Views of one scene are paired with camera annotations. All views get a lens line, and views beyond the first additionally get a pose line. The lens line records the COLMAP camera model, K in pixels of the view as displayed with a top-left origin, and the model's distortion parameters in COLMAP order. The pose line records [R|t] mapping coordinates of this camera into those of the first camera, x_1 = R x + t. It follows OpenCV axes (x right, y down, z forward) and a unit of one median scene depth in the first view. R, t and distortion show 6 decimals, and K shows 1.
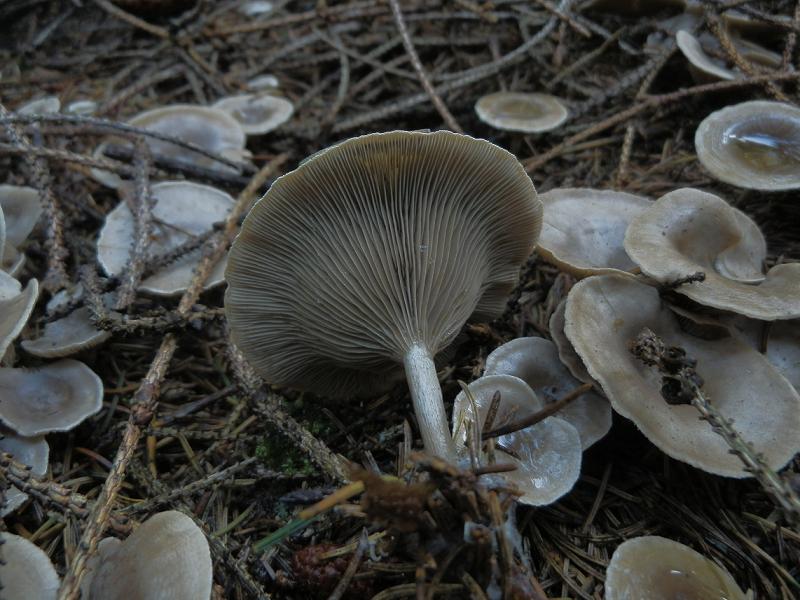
lens RADIAL K [[538.8, 0, 400.0], [0, 538.8, 300.0], [0, 0, 1]] dist [-0.029261, -0.001547]
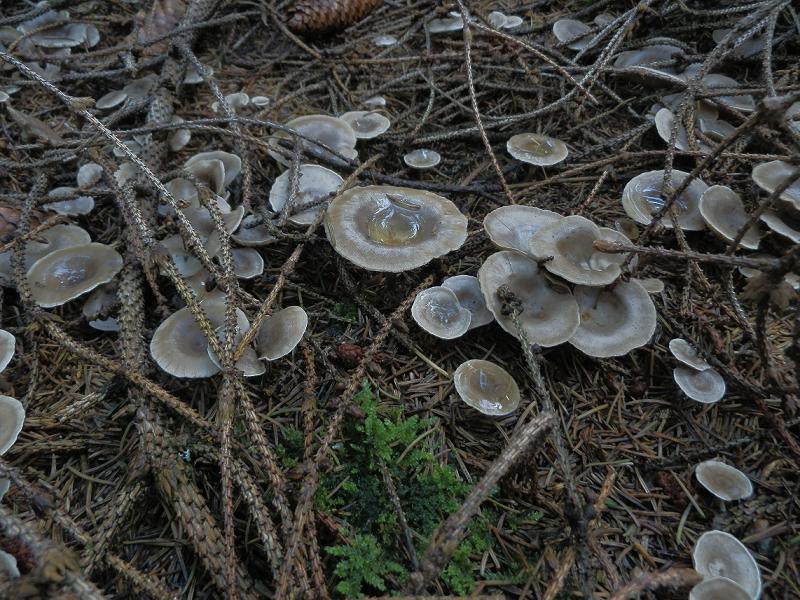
lens RADIAL K [[538.8, 0, 400.0], [0, 538.8, 300.0], [0, 0, 1]] dist [-0.029261, -0.001547]
pose [[0.968820, 0.192629, -0.155827, 0.173623], [-0.186693, 0.981041, 0.052012, 0.056465], [0.162892, -0.021299, 0.986414, -0.560676]]
